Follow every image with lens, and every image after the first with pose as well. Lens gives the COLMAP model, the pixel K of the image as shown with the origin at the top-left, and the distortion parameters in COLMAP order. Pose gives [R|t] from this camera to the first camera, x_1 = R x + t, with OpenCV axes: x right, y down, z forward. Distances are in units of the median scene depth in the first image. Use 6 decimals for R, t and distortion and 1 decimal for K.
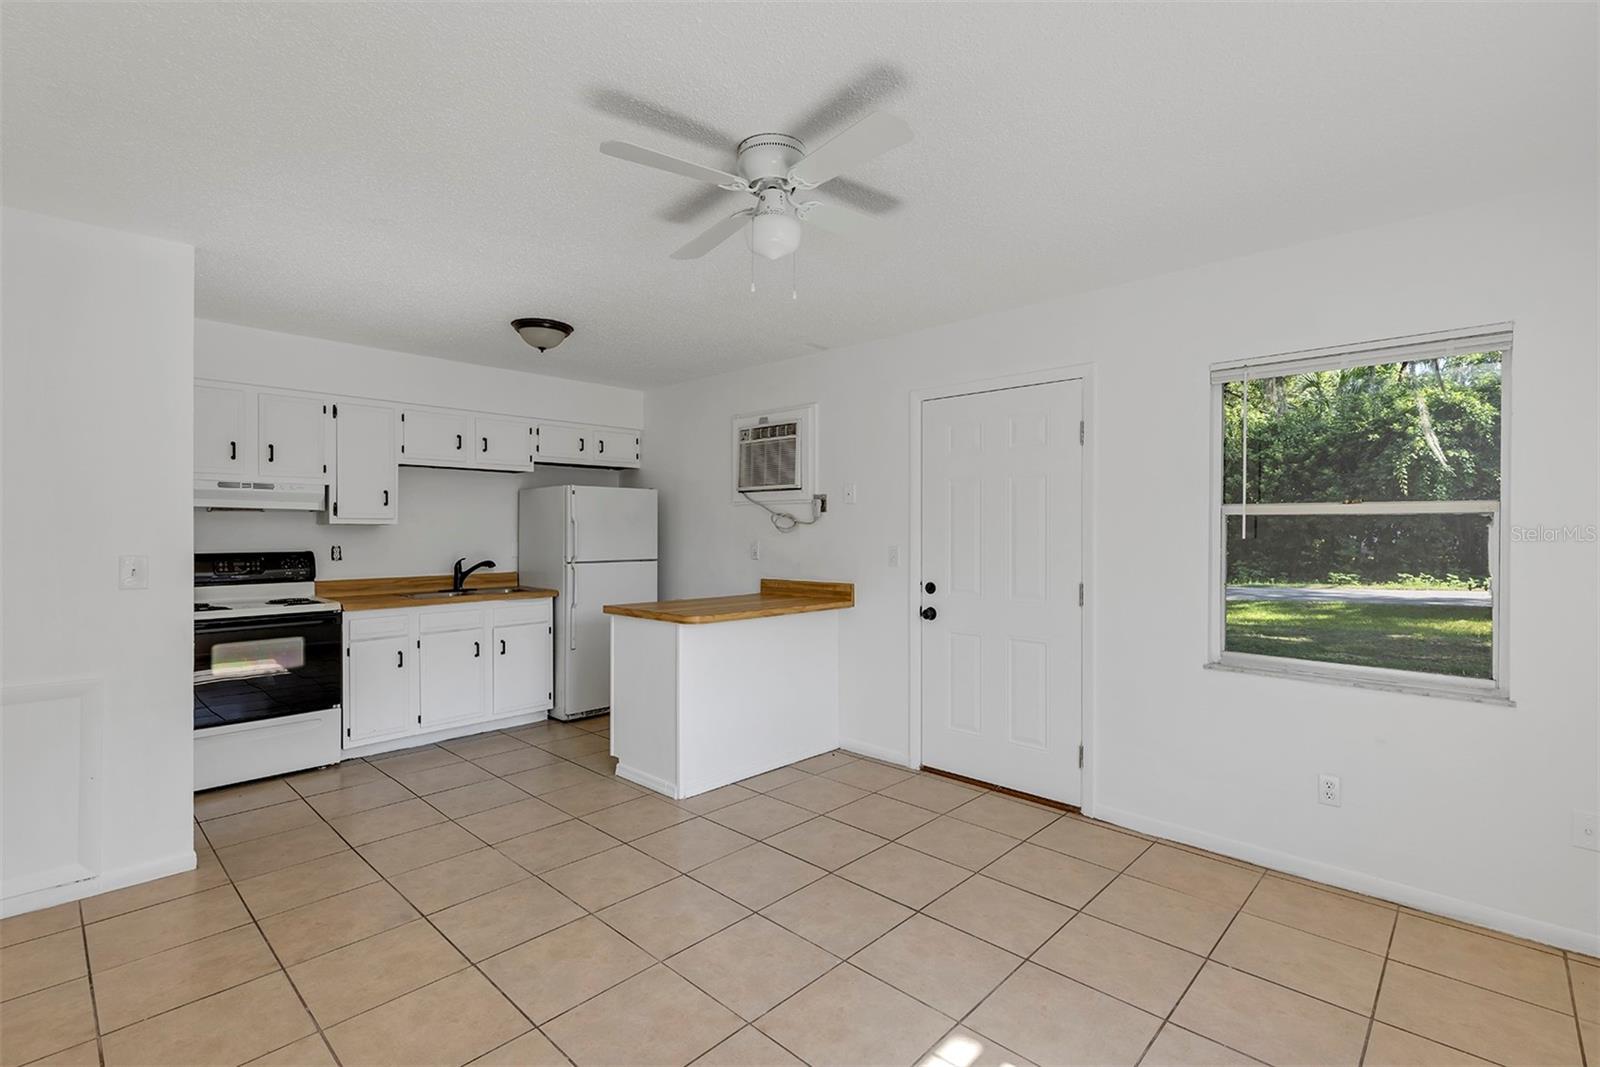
lens RADIAL K [[729.1, 0, 795.8], [0, 729.1, 535.5], [0, 0, 1]] dist [0.001444, -0.000028]
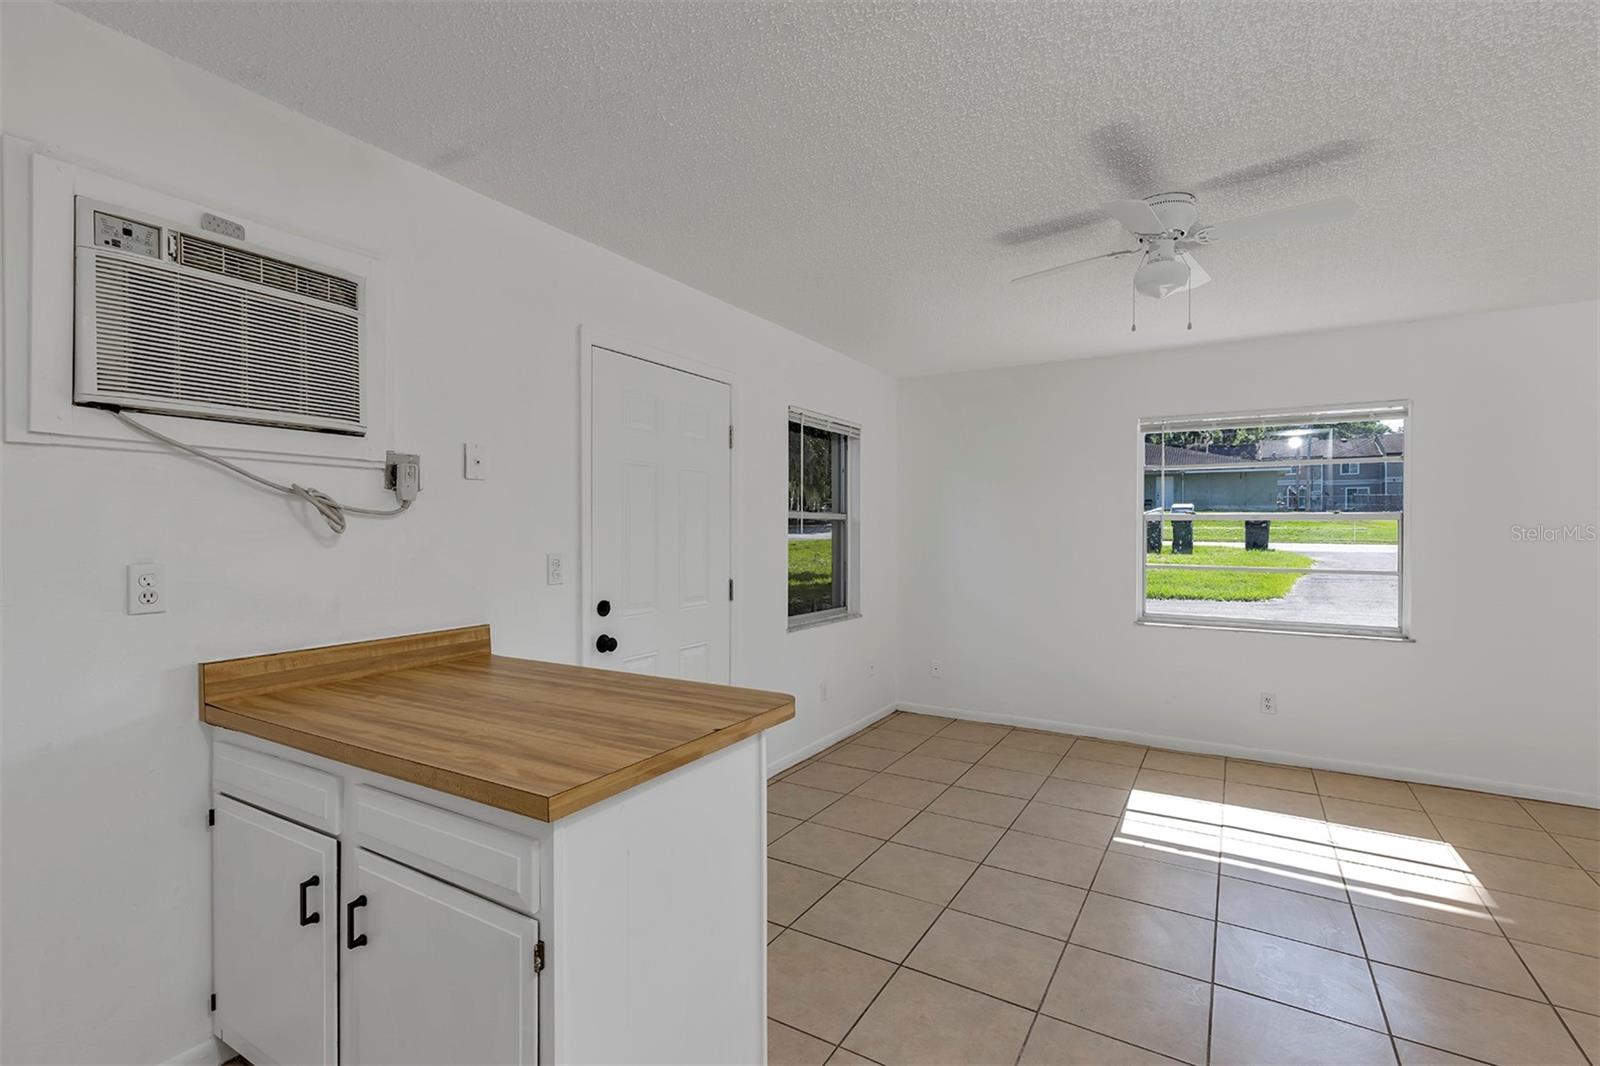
lens RADIAL K [[729.1, 0, 795.8], [0, 729.1, 535.0], [0, 0, 1]] dist [0.001444, -0.000028]
pose [[-0.220659, -0.010770, 0.975292, -0.518281], [0.000782, 0.999937, 0.011219, -0.008365], [-0.975351, 0.003238, -0.220636, 0.893794]]
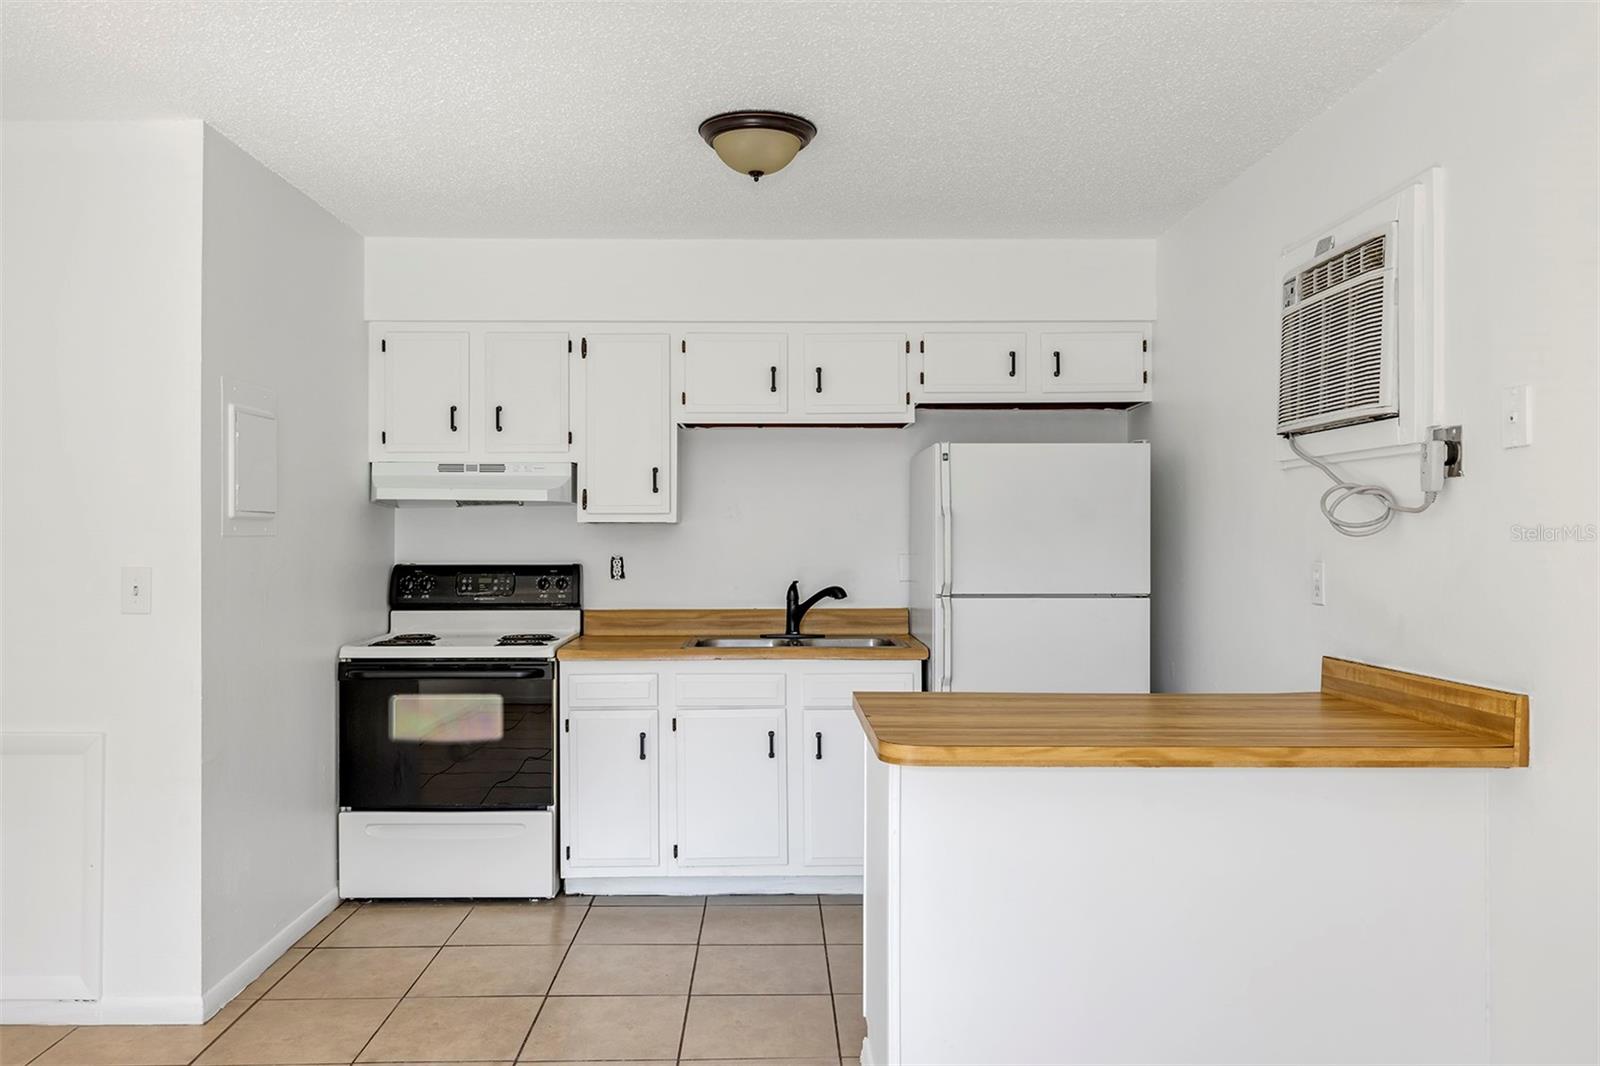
lens RADIAL K [[1156.5, 0, 773.5], [0, 1156.5, 535.3], [0, 0, 1]] dist [-0.001936, -0.002545]
pose [[0.693937, -0.000099, -0.720035, 0.216636], [-0.003868, 0.999985, -0.003866, -0.001250], [0.720025, 0.005468, 0.693927, 0.406758]]
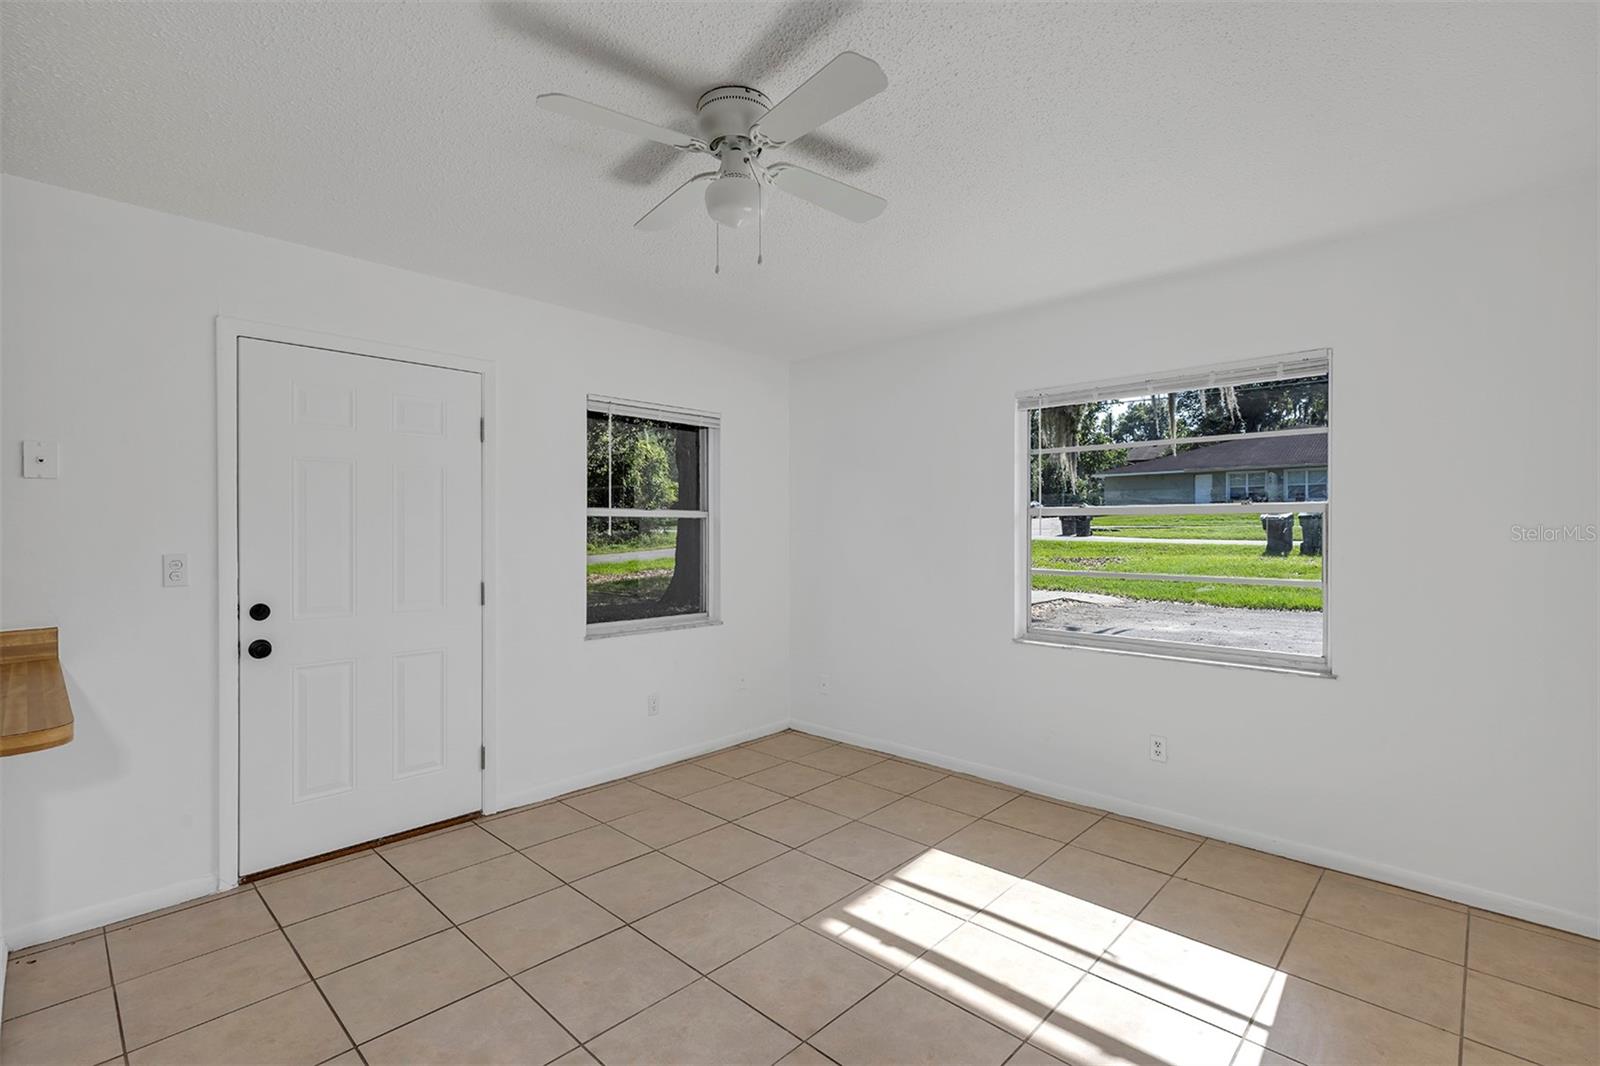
lens RADIAL K [[719.1, 0, 791.4], [0, 719.1, 530.6], [0, 0, 1]] dist [-0.003551, -0.000622]
pose [[-0.002696, -0.004561, 0.999986, -0.454851], [0.005948, 0.999972, 0.004577, -0.004847], [-0.999979, 0.005961, -0.002669, 0.457343]]
